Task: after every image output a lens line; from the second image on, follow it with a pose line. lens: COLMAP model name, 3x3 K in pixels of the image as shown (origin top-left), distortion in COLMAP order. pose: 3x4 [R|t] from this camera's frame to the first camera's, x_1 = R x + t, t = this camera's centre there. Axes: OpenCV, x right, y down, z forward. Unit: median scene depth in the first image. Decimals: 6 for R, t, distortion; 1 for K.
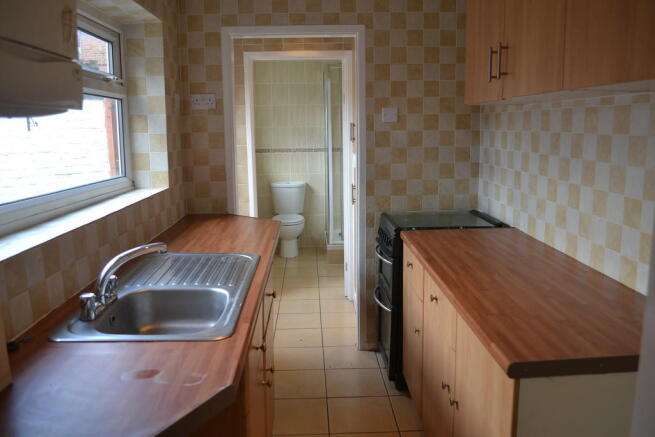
lens RADIAL K [[524.9, 0, 326.8], [0, 524.9, 216.9], [0, 0, 1]] dist [-0.083285, 0.005703]
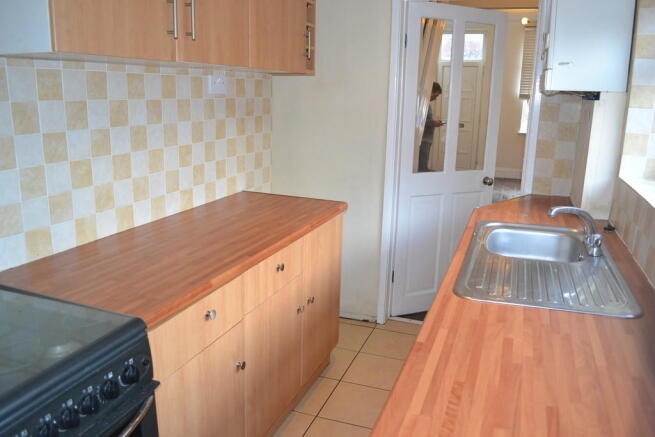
lens RADIAL K [[524.9, 0, 326.7], [0, 524.9, 220.7], [0, 0, 1]] dist [-0.083285, 0.005703]
pose [[-0.928366, -0.079655, 0.363032, -0.242786], [0.064412, 0.927502, 0.368227, -0.297337], [-0.366044, 0.365233, -0.855930, 1.857757]]
